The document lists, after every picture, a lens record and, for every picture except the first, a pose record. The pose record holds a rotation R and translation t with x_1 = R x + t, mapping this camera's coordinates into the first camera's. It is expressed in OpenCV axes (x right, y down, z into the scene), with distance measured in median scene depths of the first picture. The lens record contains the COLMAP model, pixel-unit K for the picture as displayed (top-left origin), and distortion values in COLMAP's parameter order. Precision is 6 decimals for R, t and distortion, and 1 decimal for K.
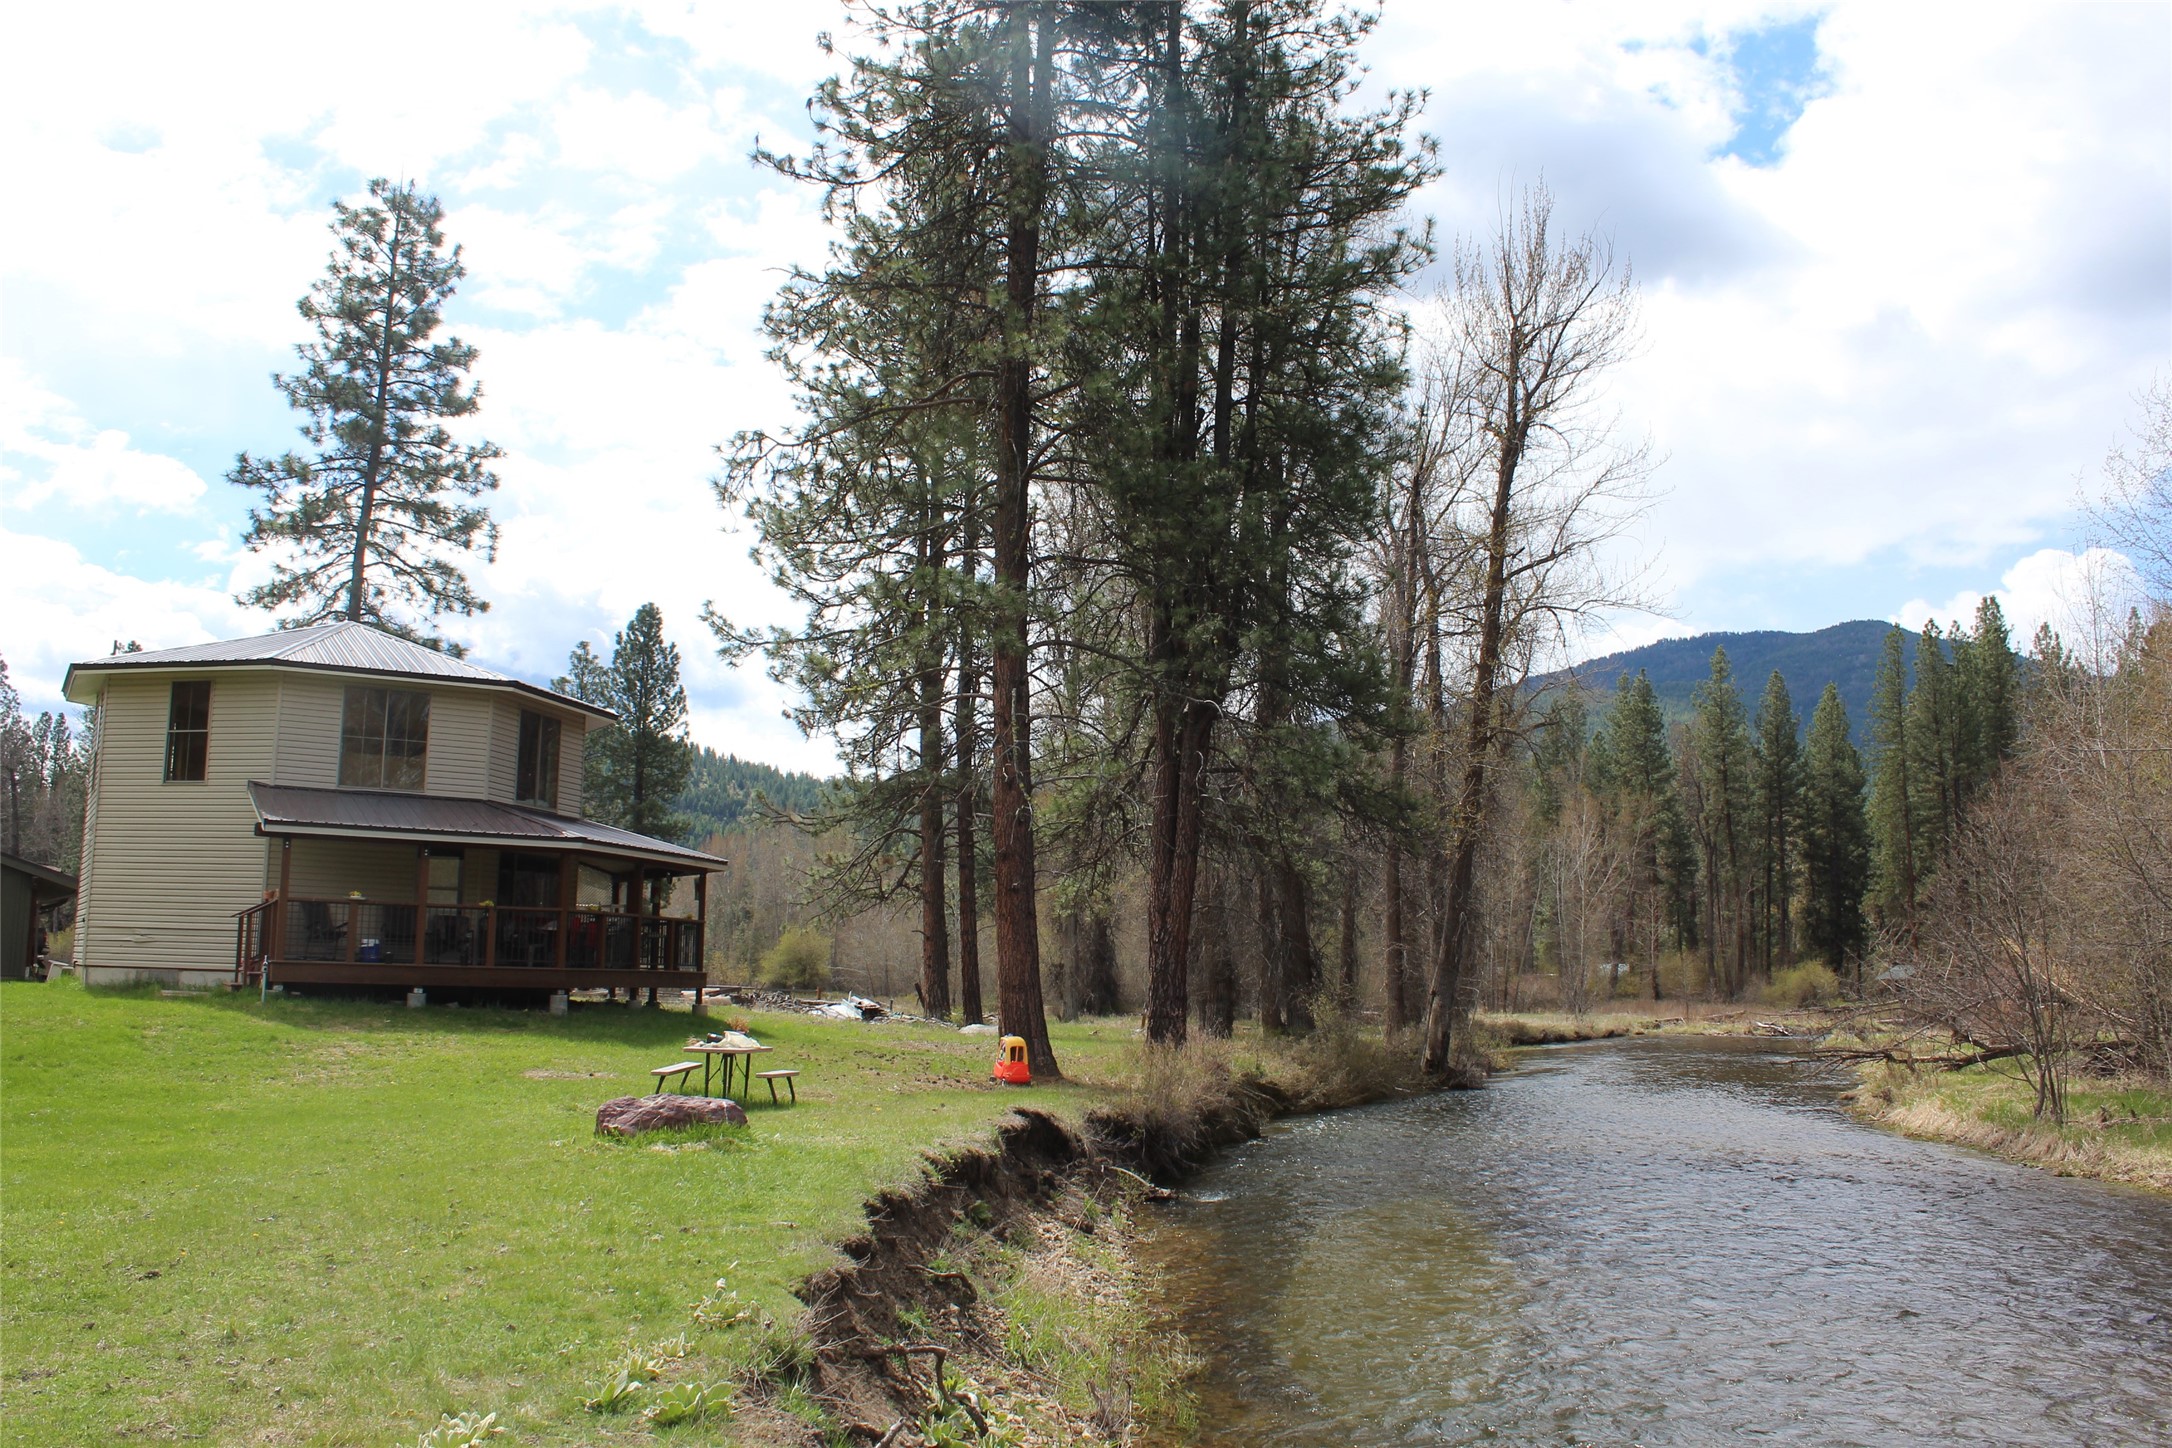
lens RADIAL K [[1797.6, 0, 1086.0], [0, 1797.6, 724.0], [0, 0, 1]] dist [-0.163703, 0.151893]
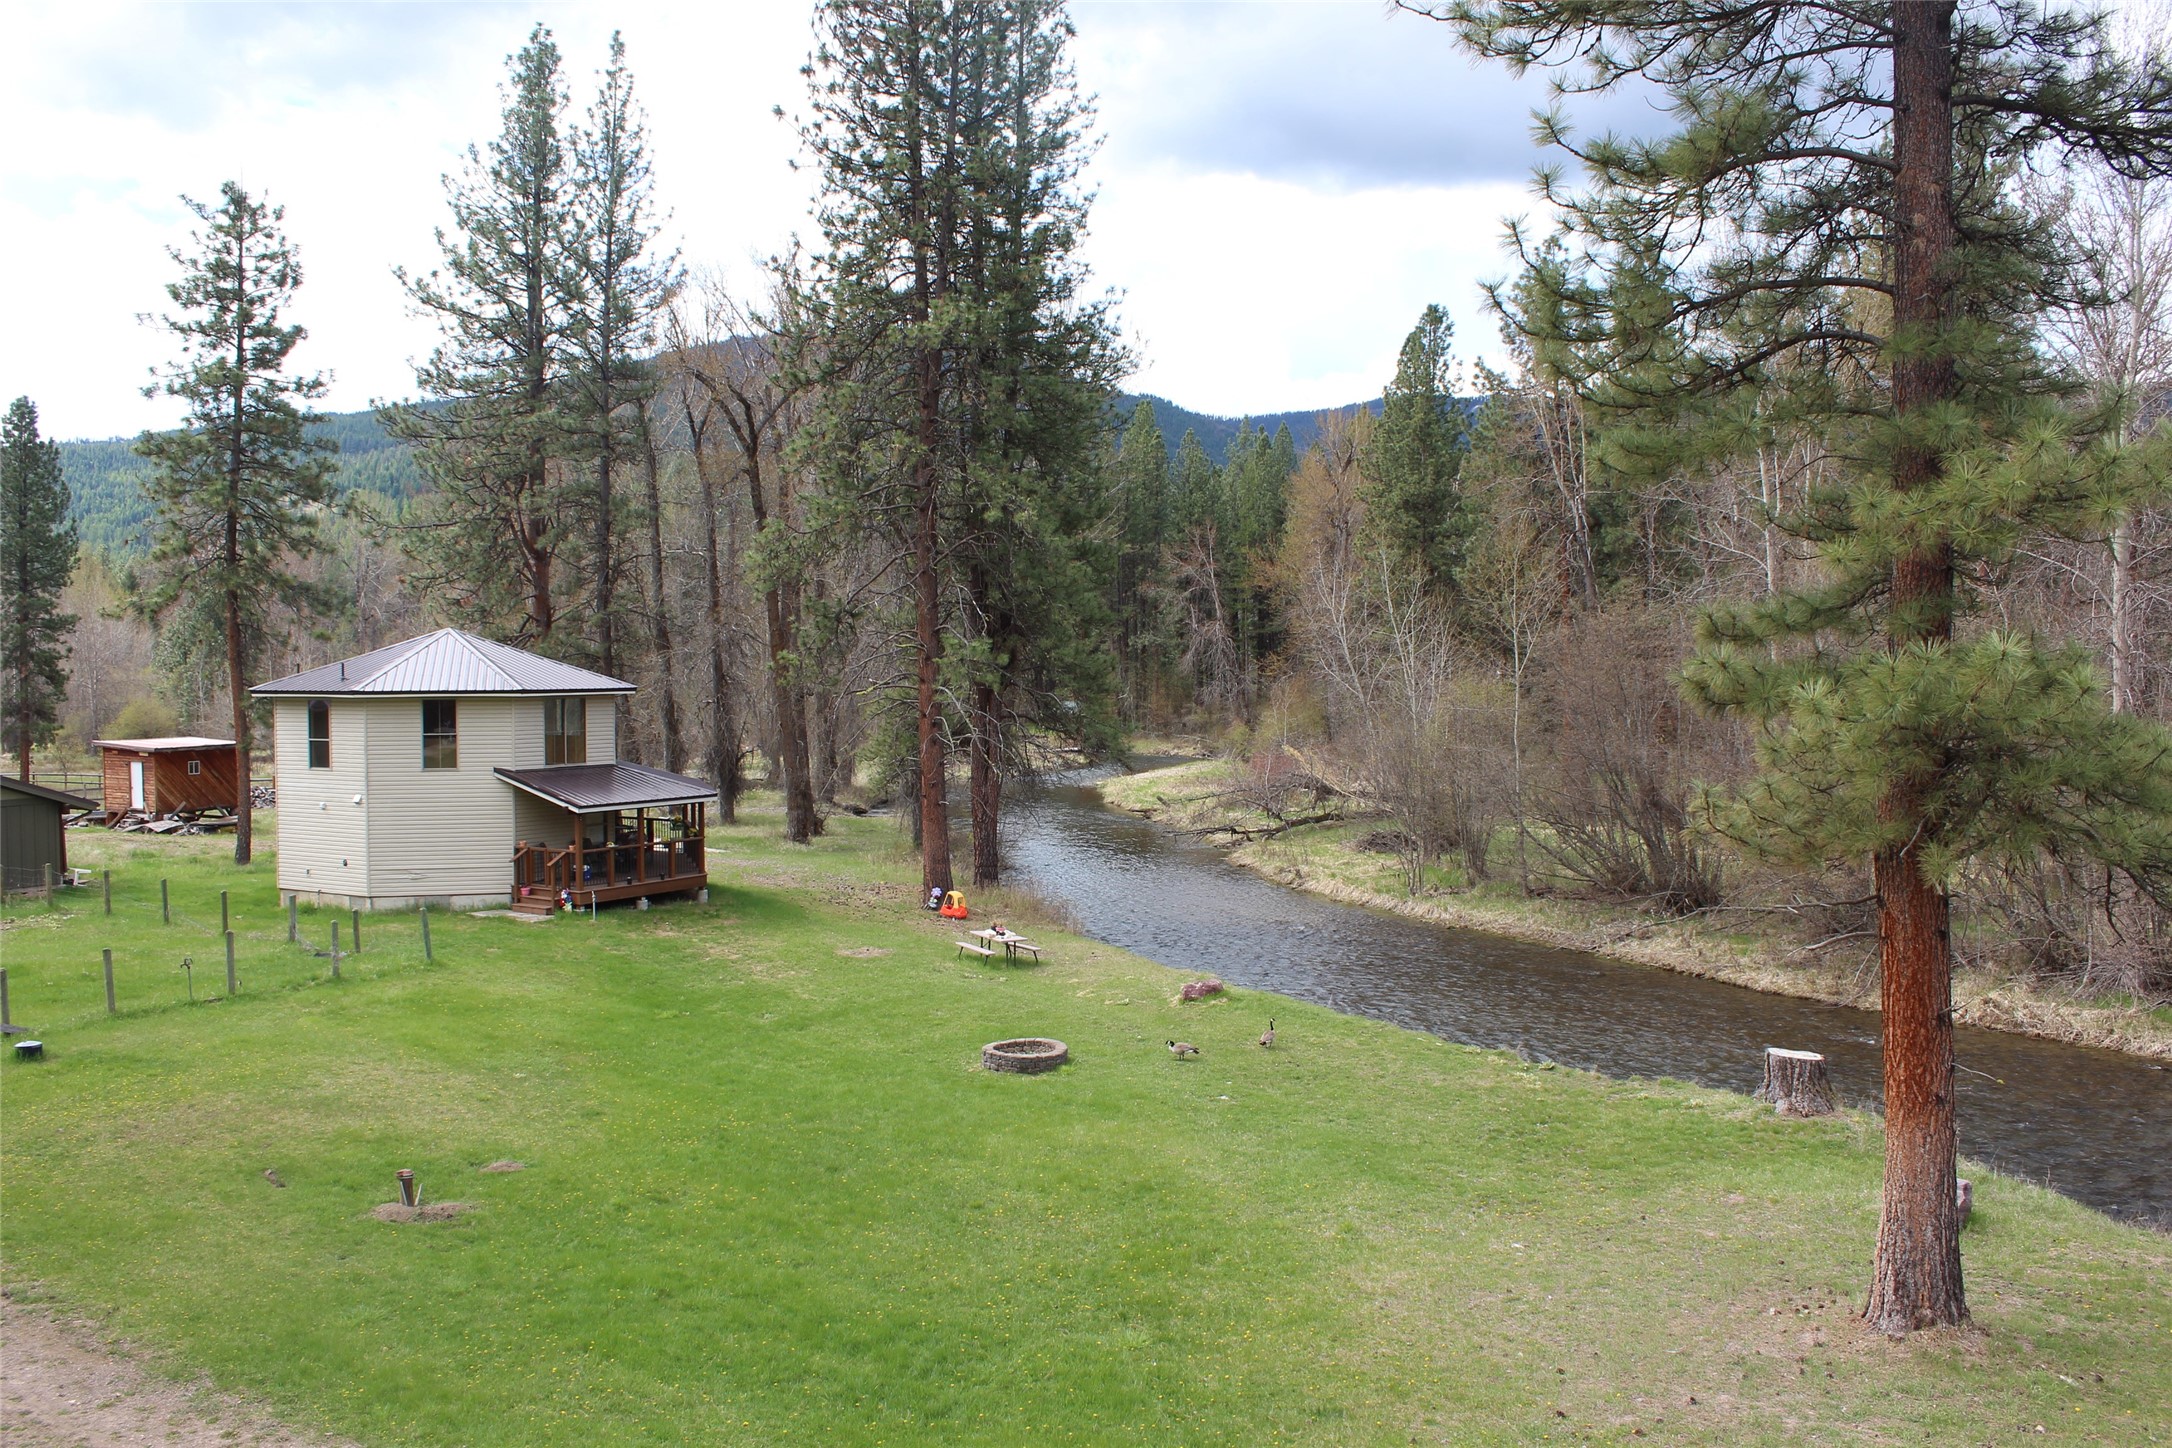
lens RADIAL K [[1797.6, 0, 1086.0], [0, 1797.6, 724.0], [0, 0, 1]] dist [-0.163703, 0.151893]
pose [[0.872102, -0.032816, 0.488223, -0.759435], [-0.053084, 0.985516, 0.161063, -0.269948], [-0.486436, -0.166380, 0.857728, -0.527028]]
